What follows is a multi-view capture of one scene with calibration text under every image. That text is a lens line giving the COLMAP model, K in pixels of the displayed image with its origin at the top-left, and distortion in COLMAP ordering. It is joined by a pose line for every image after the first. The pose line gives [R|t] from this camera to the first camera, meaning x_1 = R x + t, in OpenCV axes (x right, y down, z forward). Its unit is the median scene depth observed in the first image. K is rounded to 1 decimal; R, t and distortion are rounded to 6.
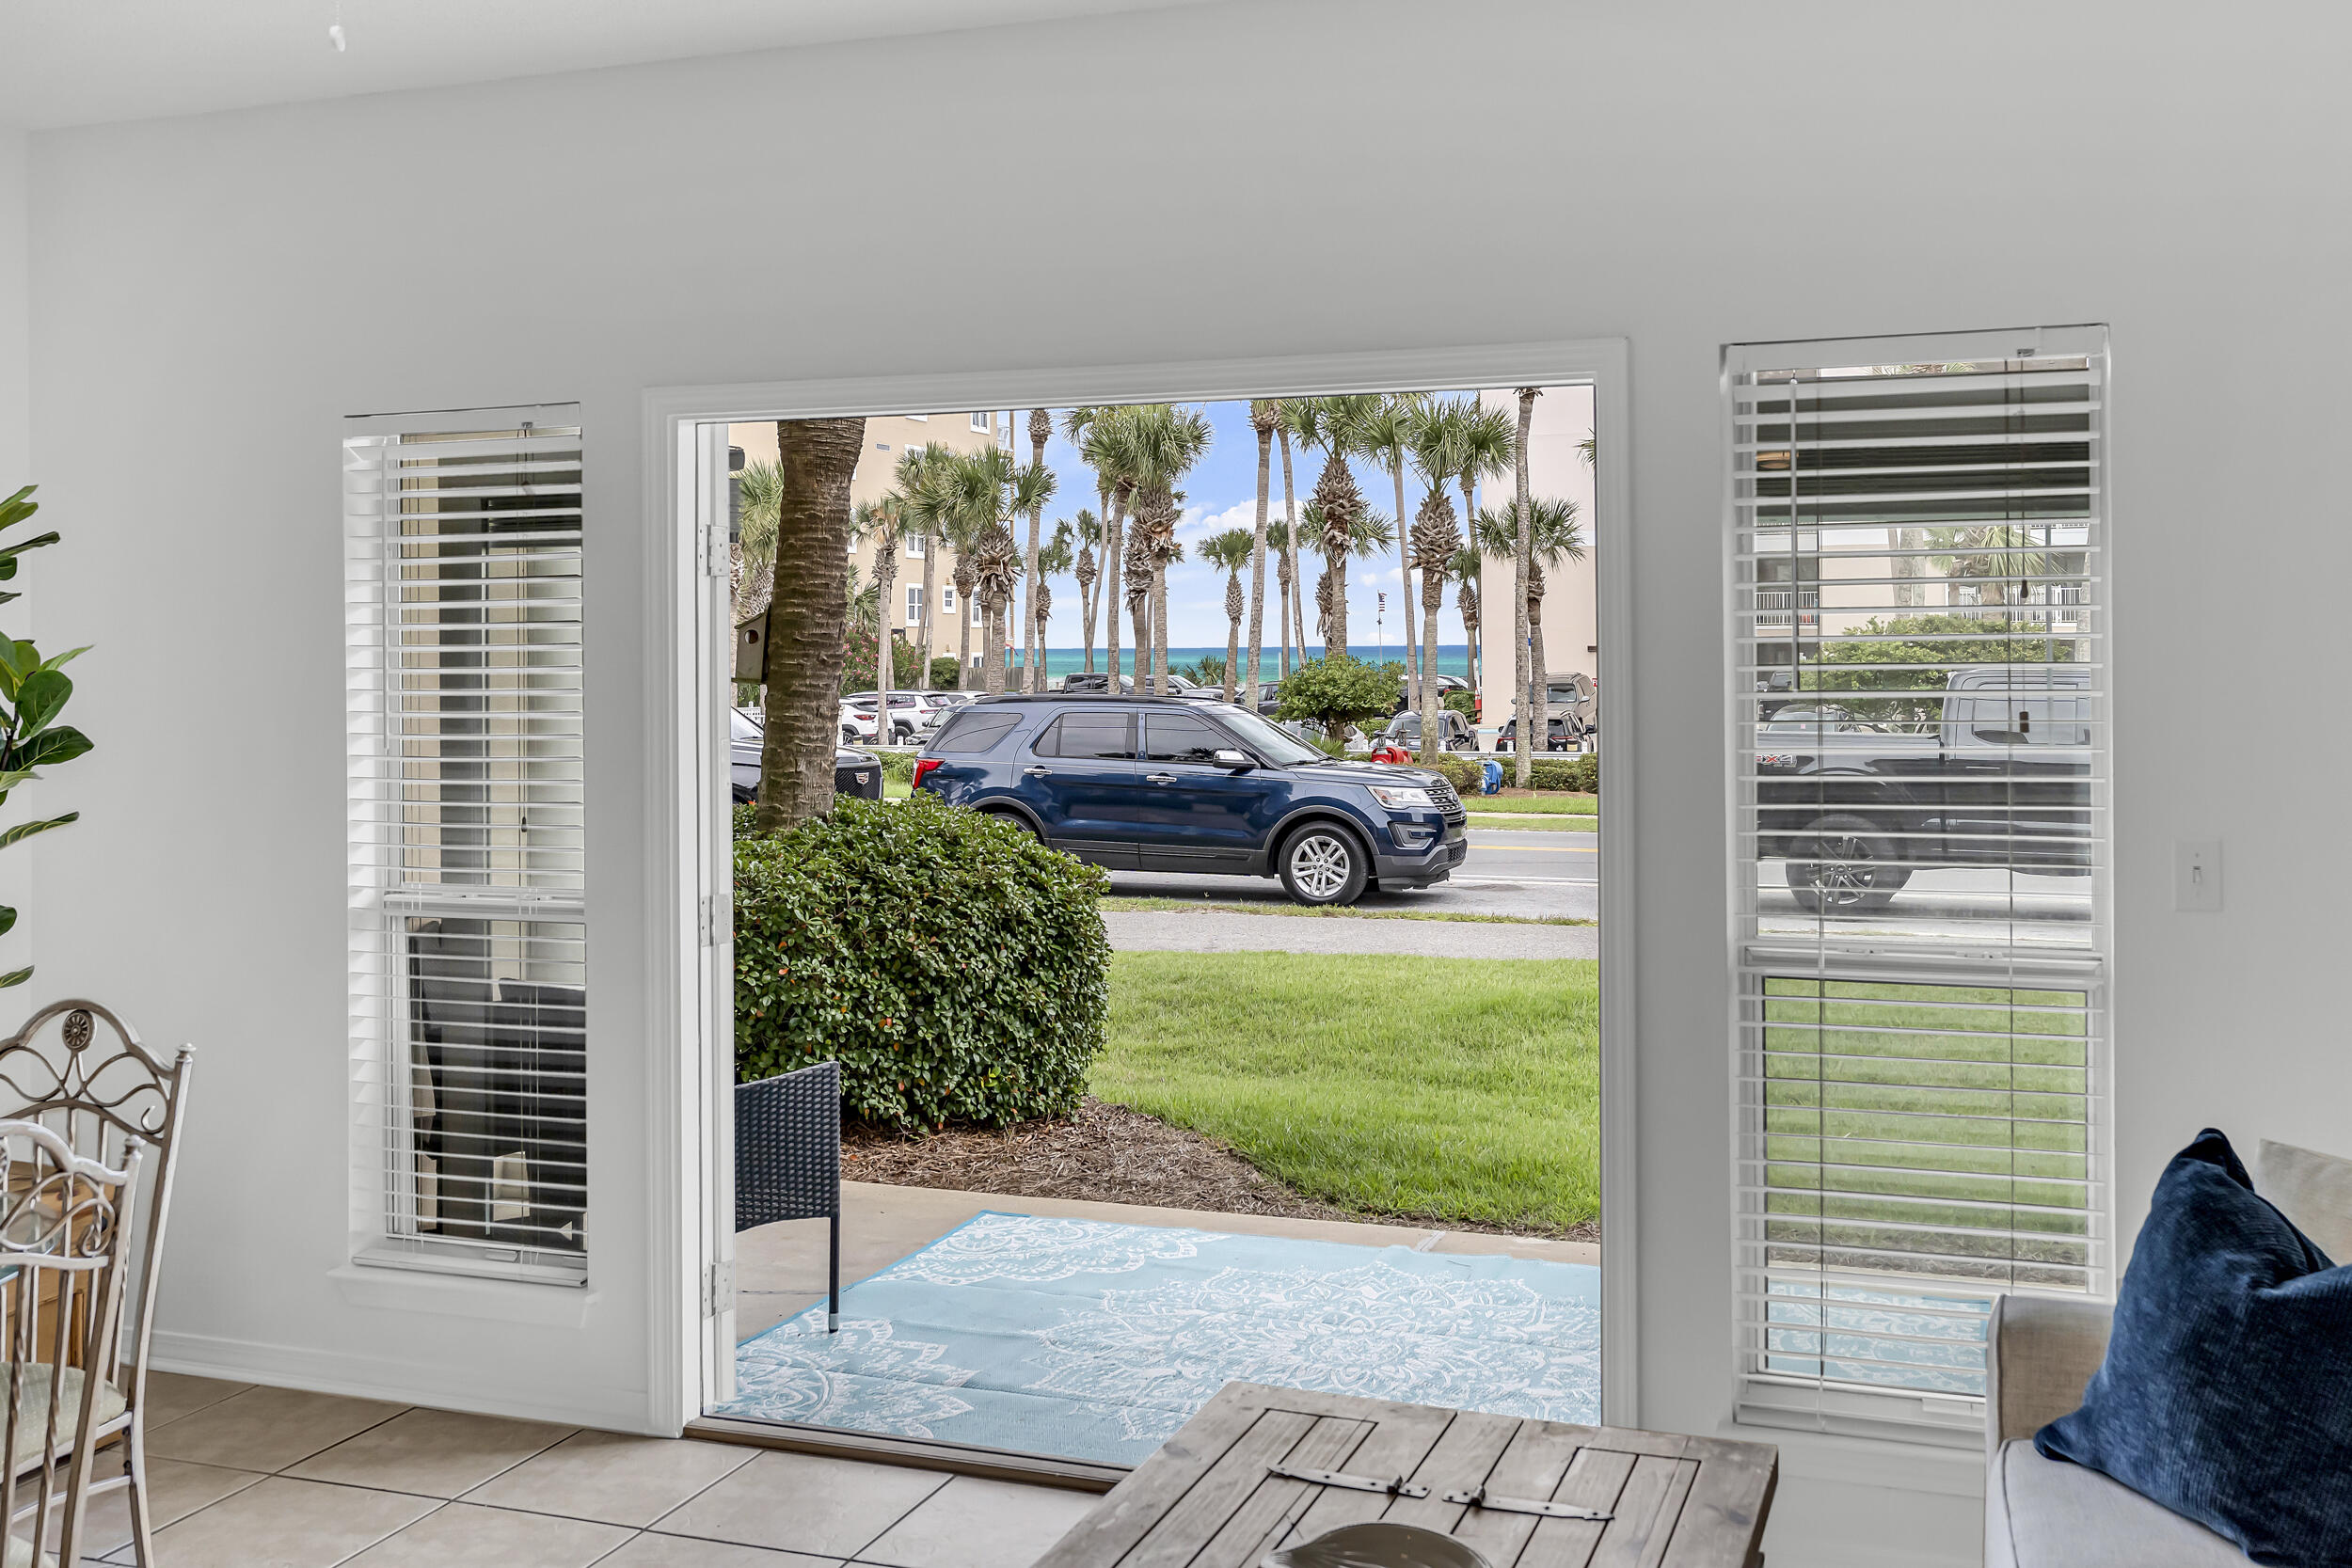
lens RADIAL K [[2208.9, 0, 1185.5], [0, 2208.9, 666.2], [0, 0, 1]] dist [0.021256, 0.016237]
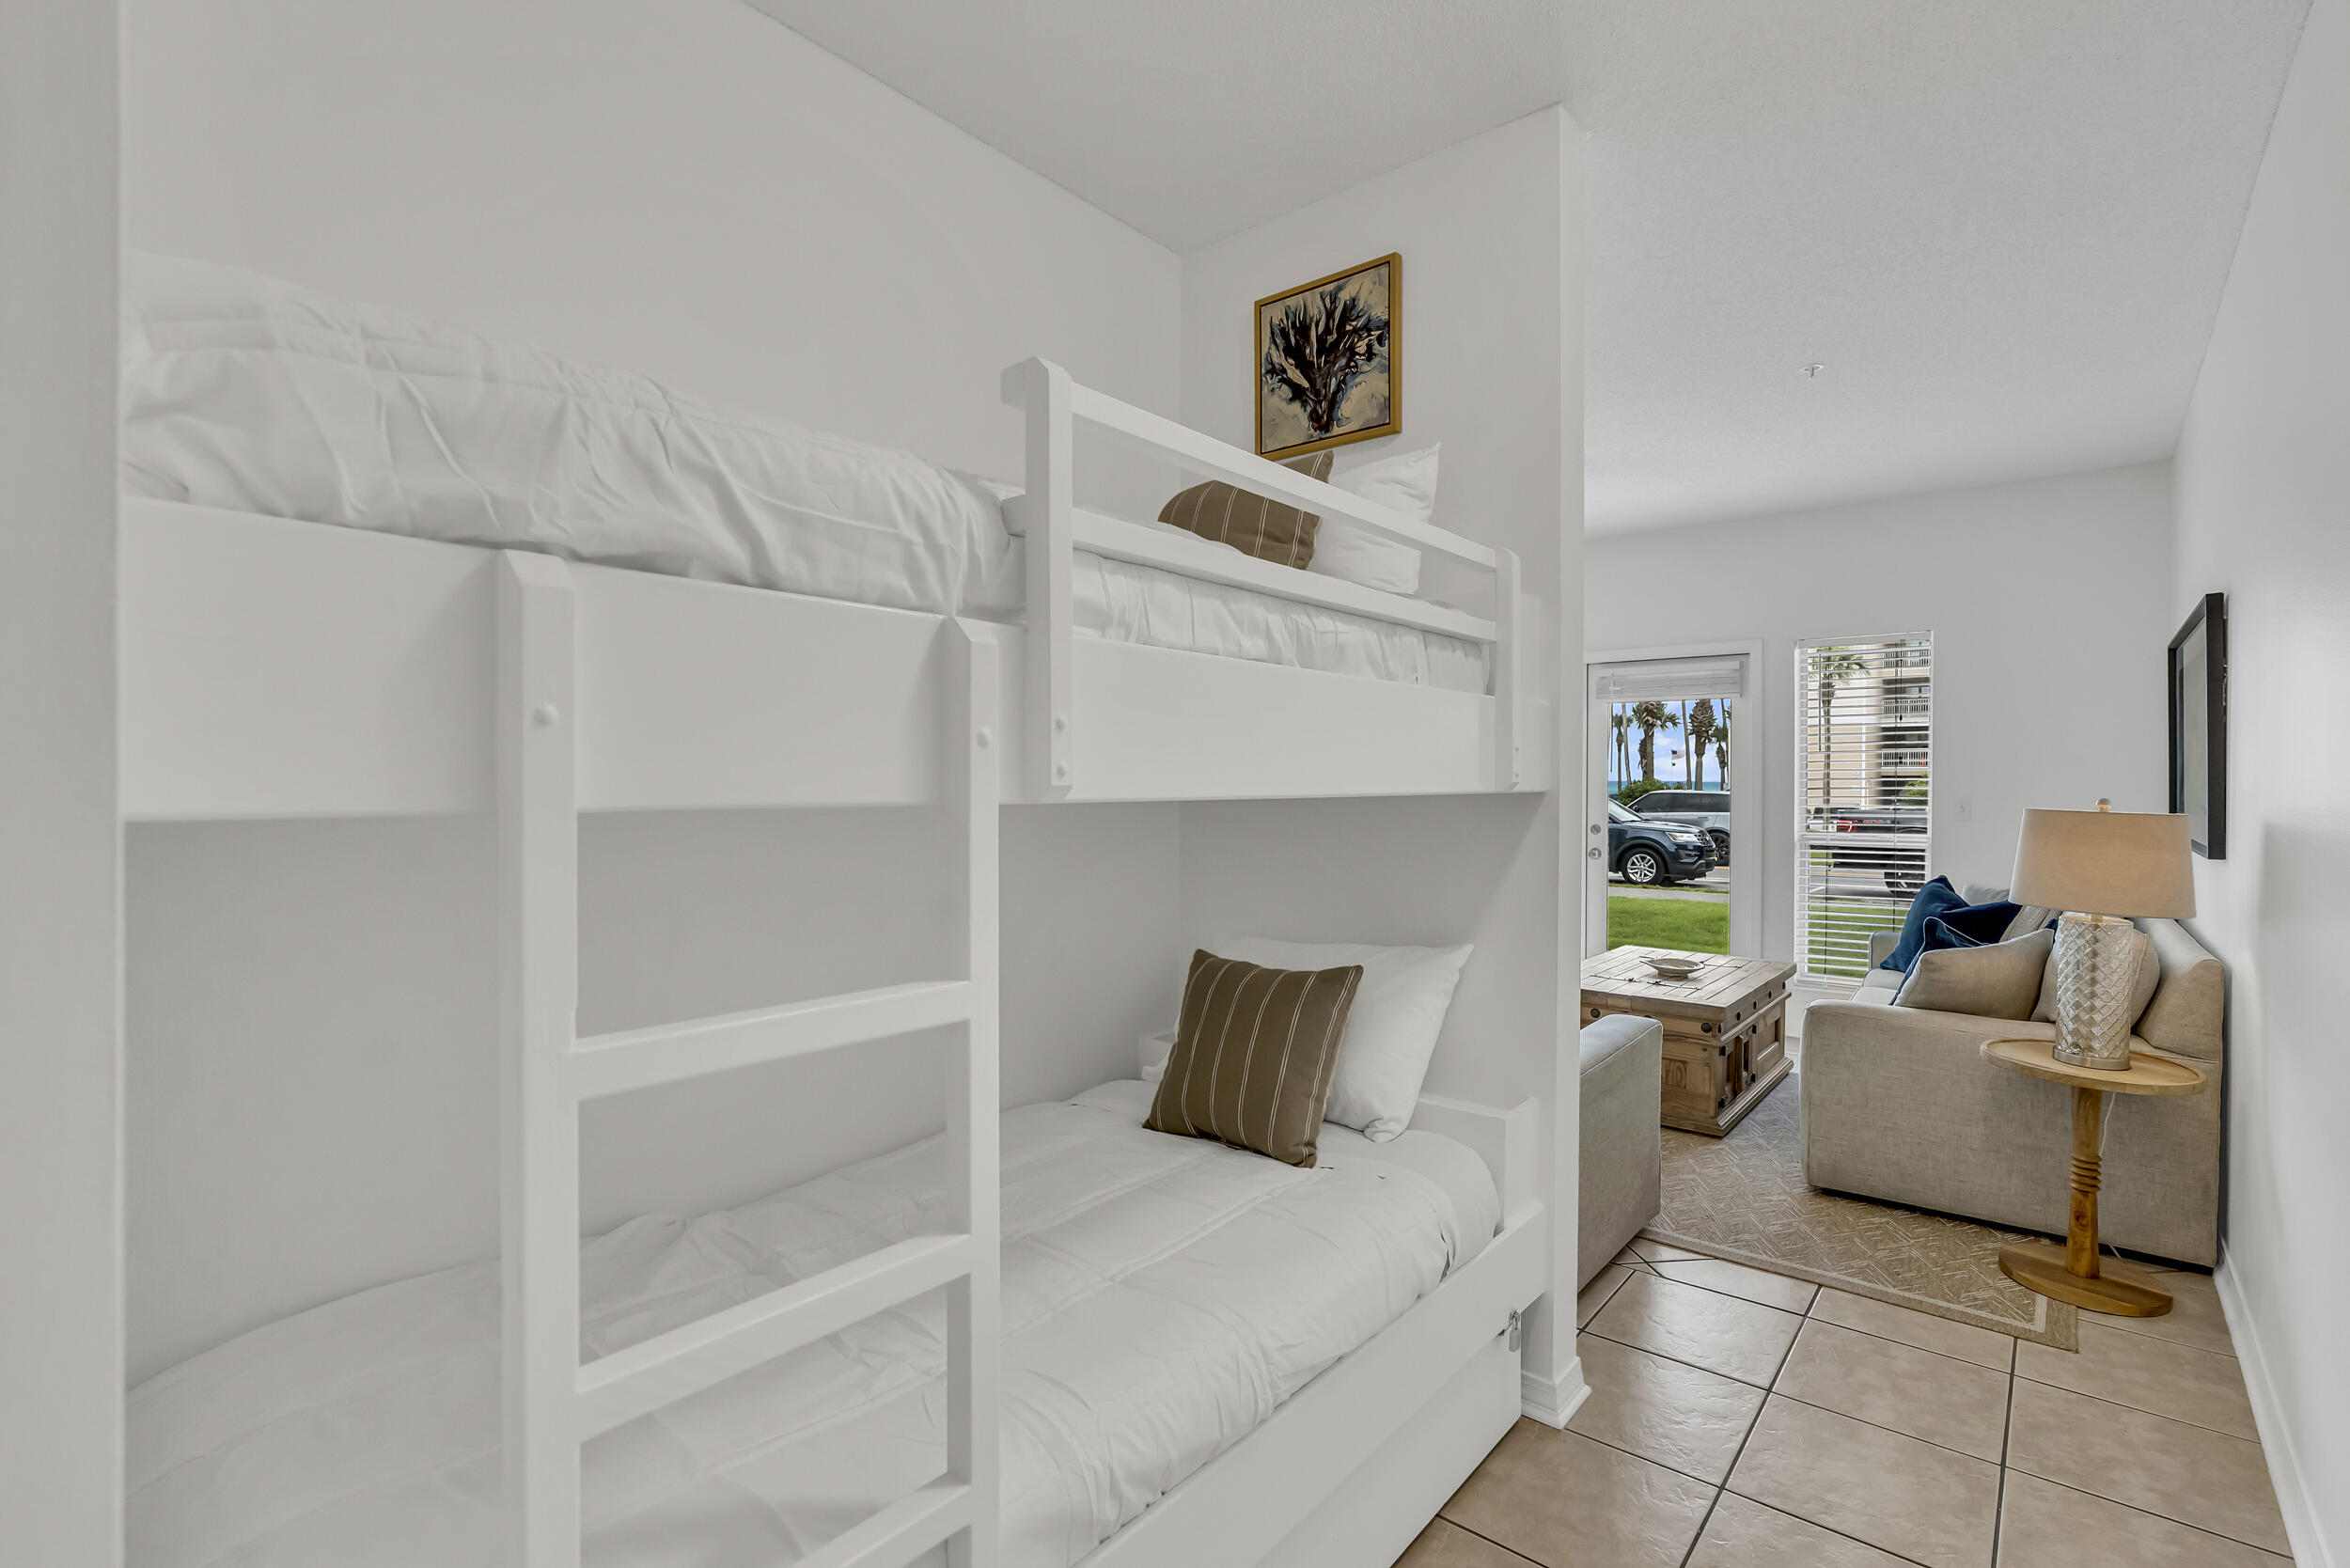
lens RADIAL K [[1067.7, 0, 1198.0], [0, 1067.7, 794.8], [0, 0, 1]] dist [-0.003744, 0.000096]
pose [[0.946032, 0.009901, -0.323923, -0.020117], [-0.007941, 0.999941, 0.007373, 0.021298], [0.323977, -0.004403, 0.946055, -0.223336]]
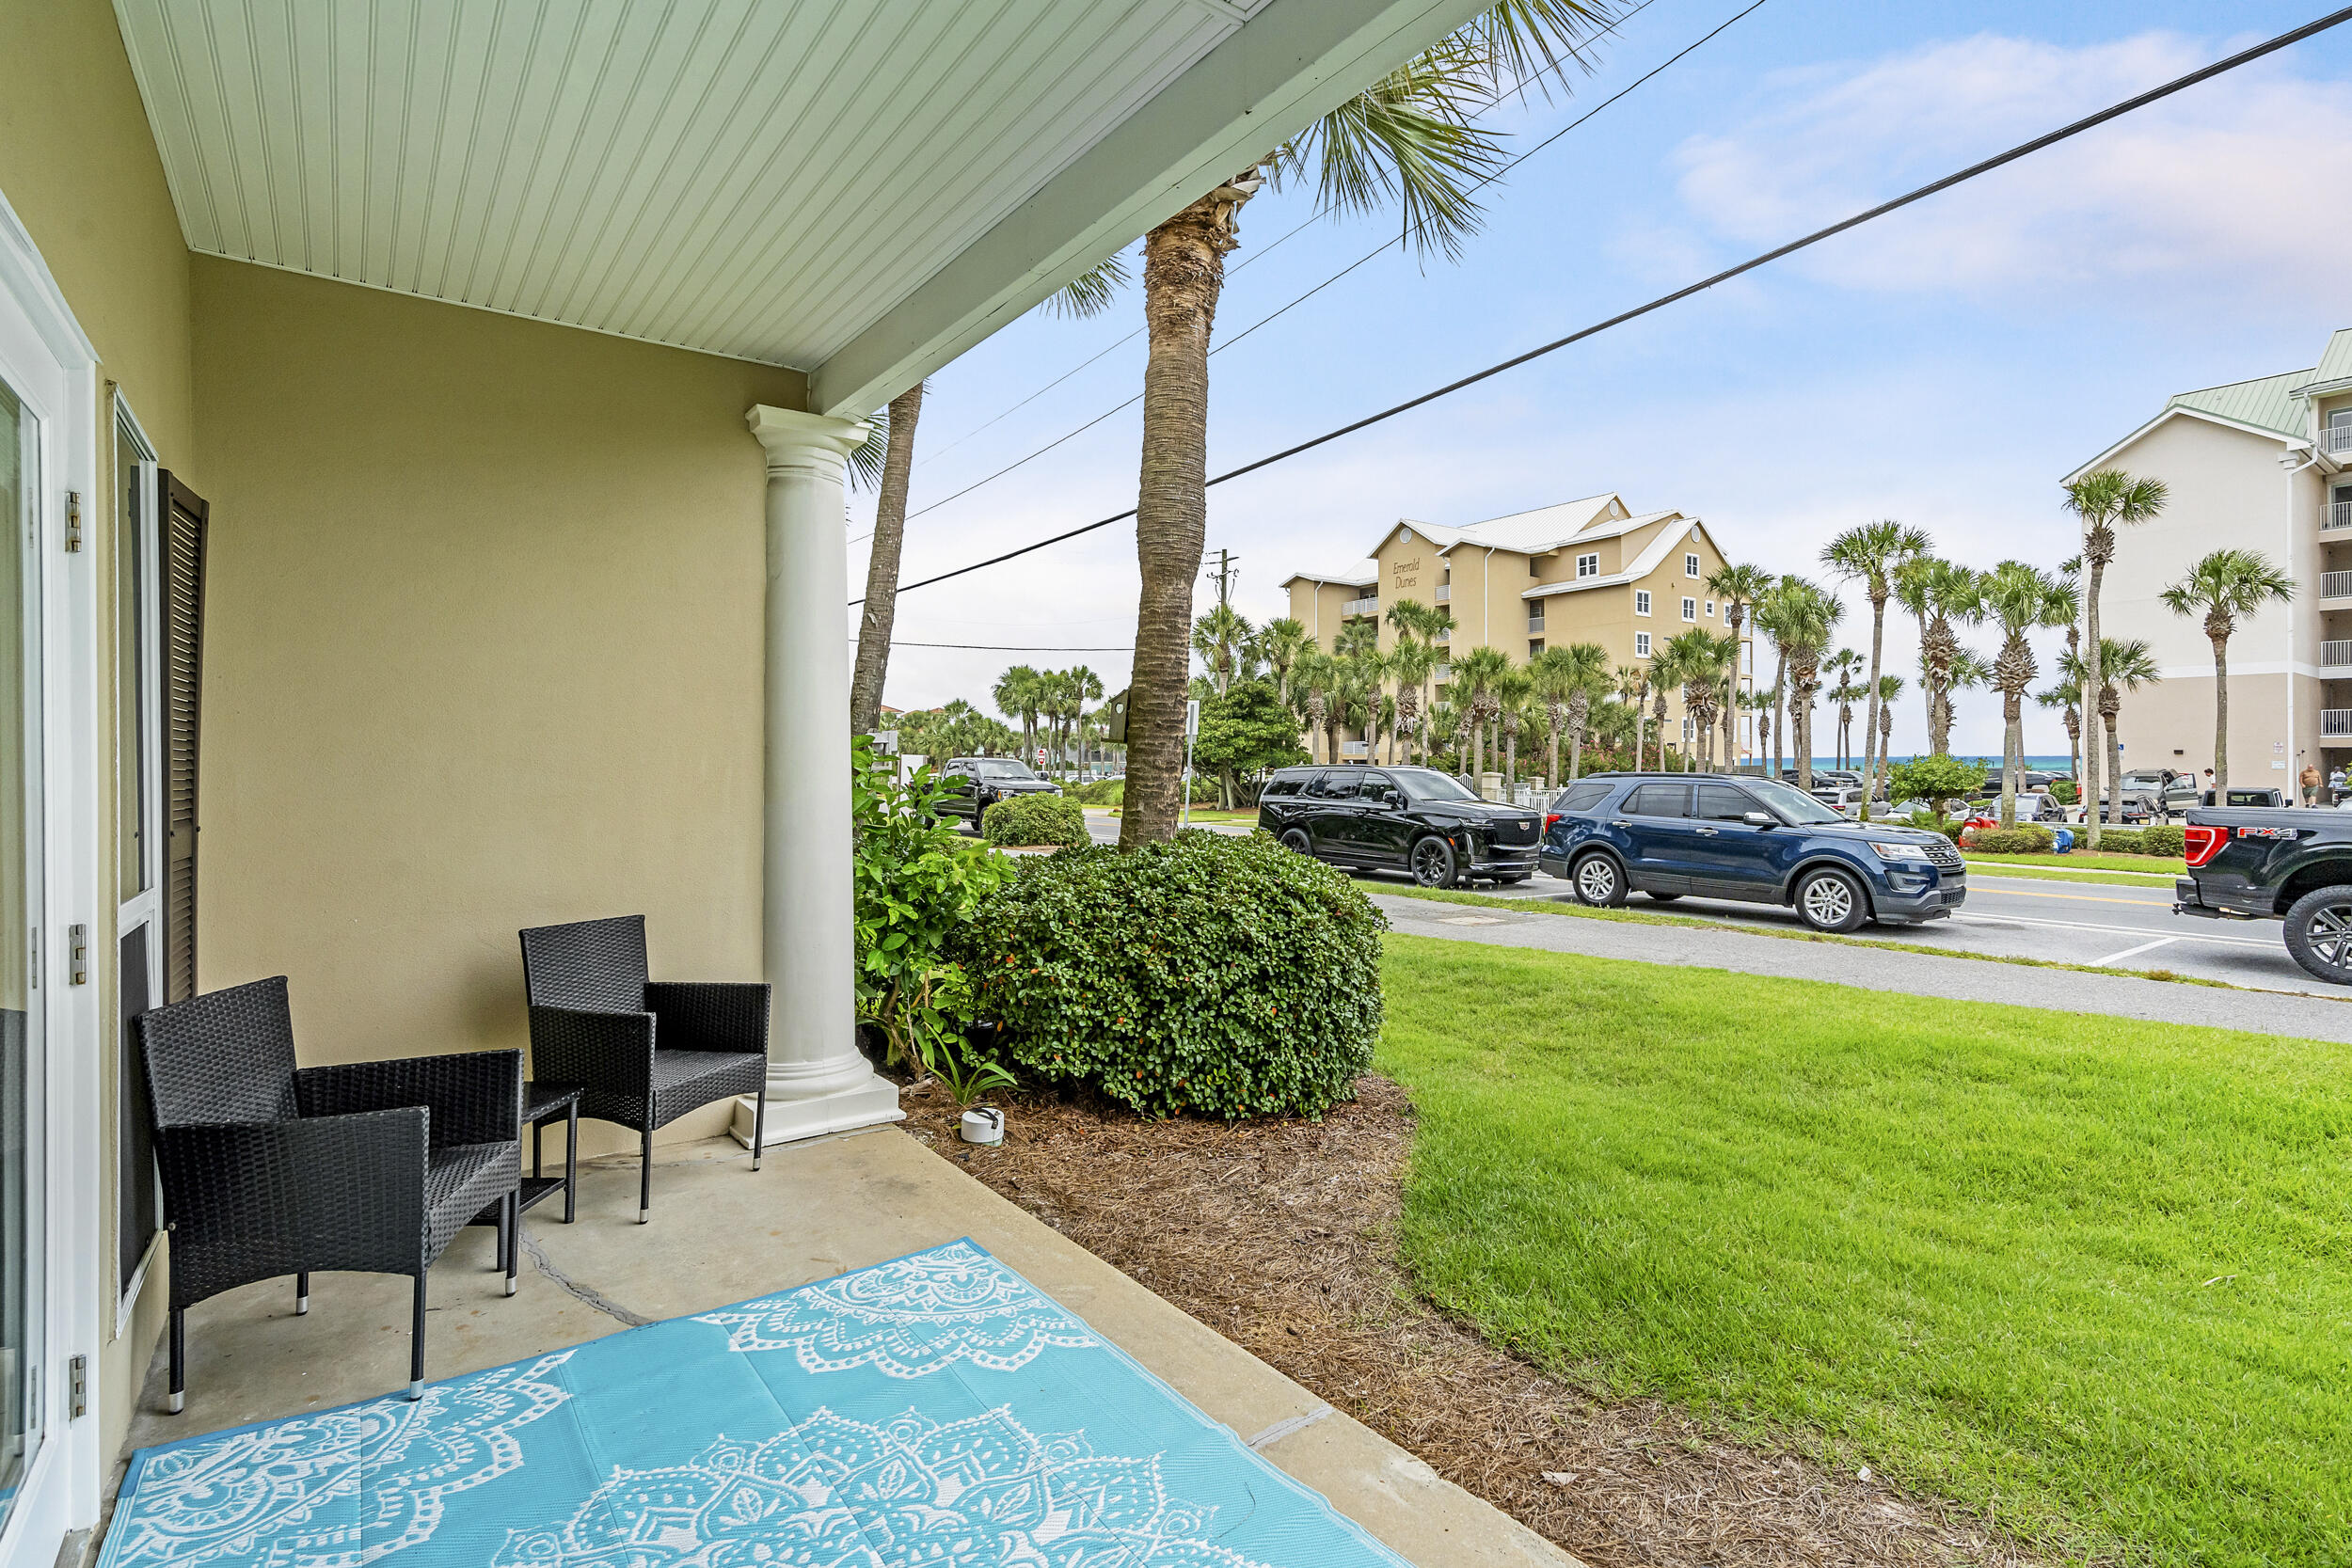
lens RADIAL K [[1152.3, 0, 1199.9], [0, 1152.3, 764.9], [0, 0, 1]] dist [-0.000195, 0.001209]
pose [[0.856960, 0.002651, -0.515376, 0.148370], [-0.003316, 0.999994, -0.000371, 0.015519], [0.515372, 0.002027, 0.856964, 0.327590]]
